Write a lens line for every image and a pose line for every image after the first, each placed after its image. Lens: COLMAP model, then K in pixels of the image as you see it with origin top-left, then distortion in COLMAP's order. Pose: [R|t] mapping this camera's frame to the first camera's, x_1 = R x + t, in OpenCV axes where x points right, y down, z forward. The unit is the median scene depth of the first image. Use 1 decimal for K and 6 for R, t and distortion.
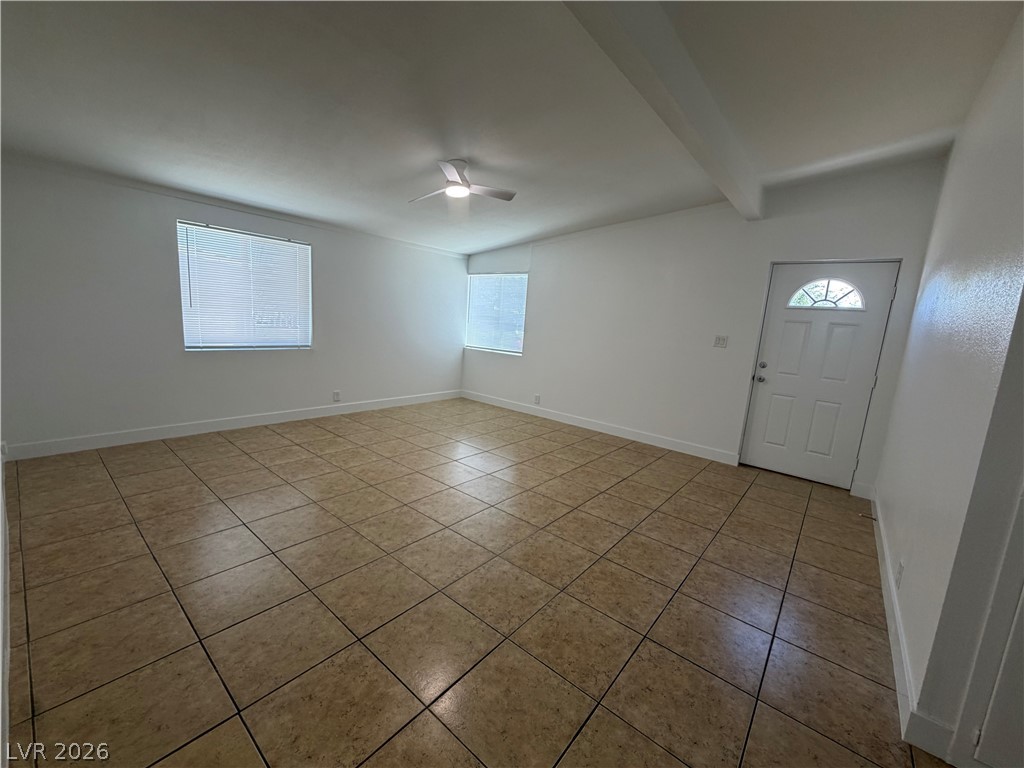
lens RADIAL K [[411.7, 0, 512.0], [0, 411.7, 384.0], [0, 0, 1]] dist [0.000006, 0.000193]
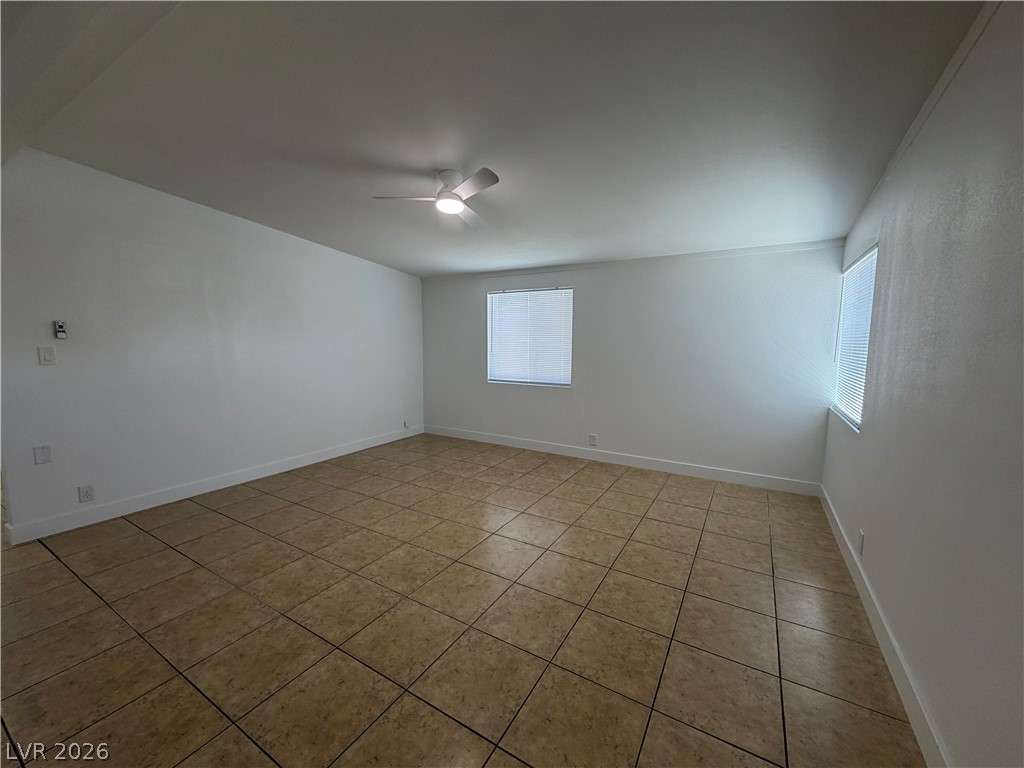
lens RADIAL K [[411.7, 0, 512.0], [0, 411.7, 384.0], [0, 0, 1]] dist [0.000006, 0.000193]
pose [[0.146452, 0.040063, -0.988406, 0.619445], [-0.151966, 0.988230, 0.017539, -0.111647], [0.977475, 0.147636, 0.150816, 0.864107]]
